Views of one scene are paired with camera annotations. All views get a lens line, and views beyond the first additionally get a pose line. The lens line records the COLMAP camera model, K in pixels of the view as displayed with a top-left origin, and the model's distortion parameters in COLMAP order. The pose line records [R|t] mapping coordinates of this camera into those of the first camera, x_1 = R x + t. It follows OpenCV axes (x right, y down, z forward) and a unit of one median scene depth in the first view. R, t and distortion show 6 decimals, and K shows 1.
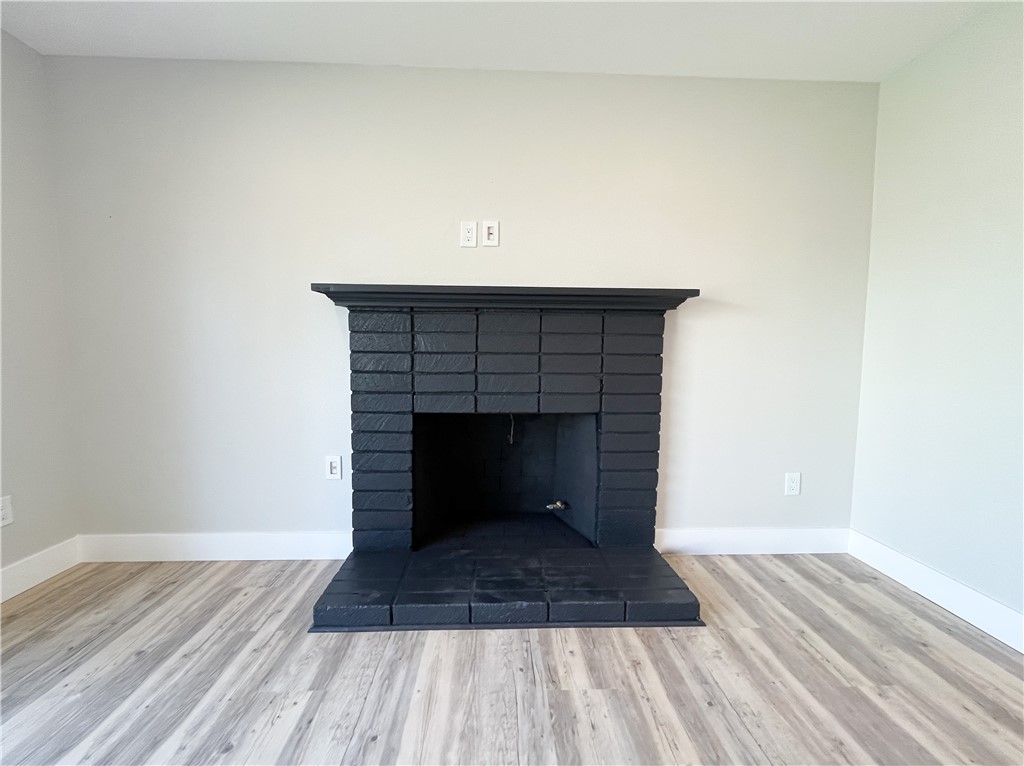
lens RADIAL K [[416.3, 0, 511.5], [0, 416.3, 389.6], [0, 0, 1]] dist [-0.003224, -0.000060]
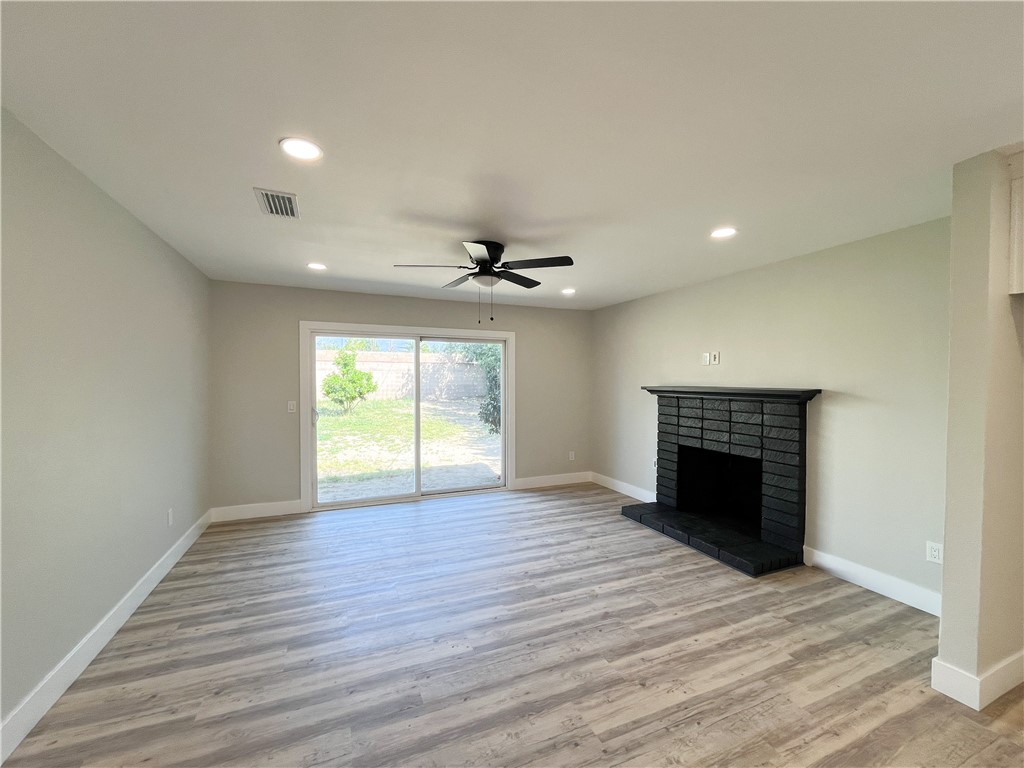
lens RADIAL K [[416.3, 0, 507.6], [0, 416.3, 389.1], [0, 0, 1]] dist [-0.003224, -0.000060]
pose [[0.355019, 0.014376, -0.934748, 1.467326], [-0.075748, 0.997036, -0.013435, -0.132414], [0.931785, 0.075575, 0.355056, -0.605024]]
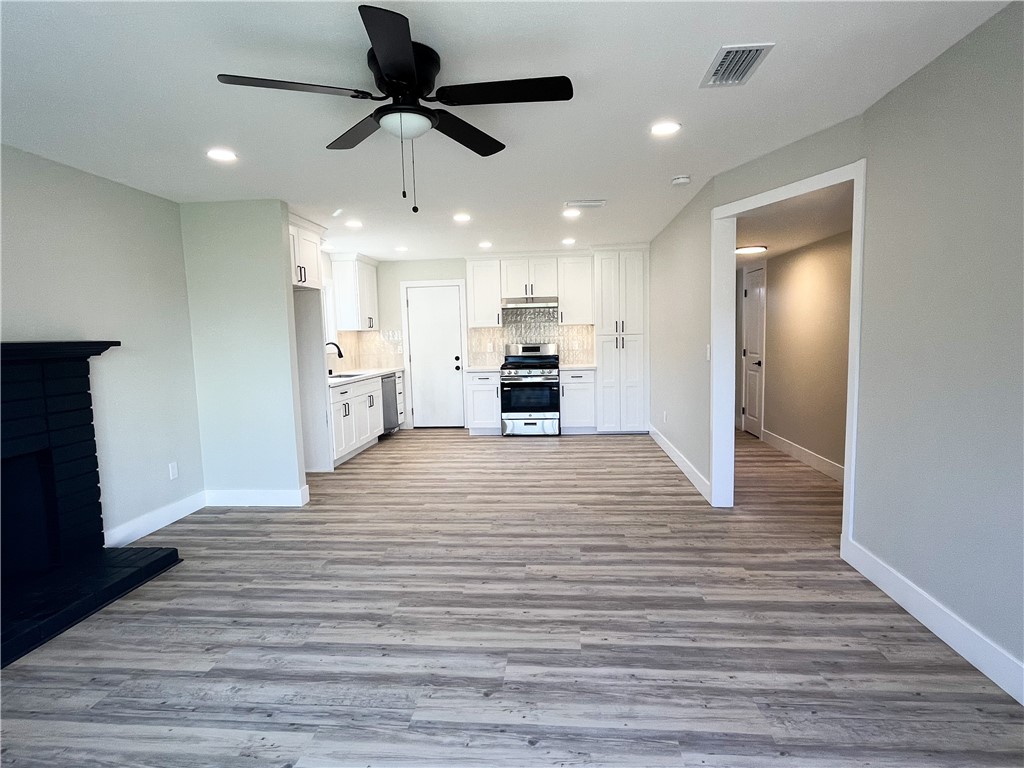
lens RADIAL K [[550.0, 0, 517.1], [0, 550.0, 382.9], [0, 0, 1]] dist [-0.001222, 0.000050]
pose [[0.116473, -0.096580, 0.988487, -1.131625], [0.105982, 0.990787, 0.084317, -0.114609], [-0.987523, 0.094941, 0.125636, -0.470286]]
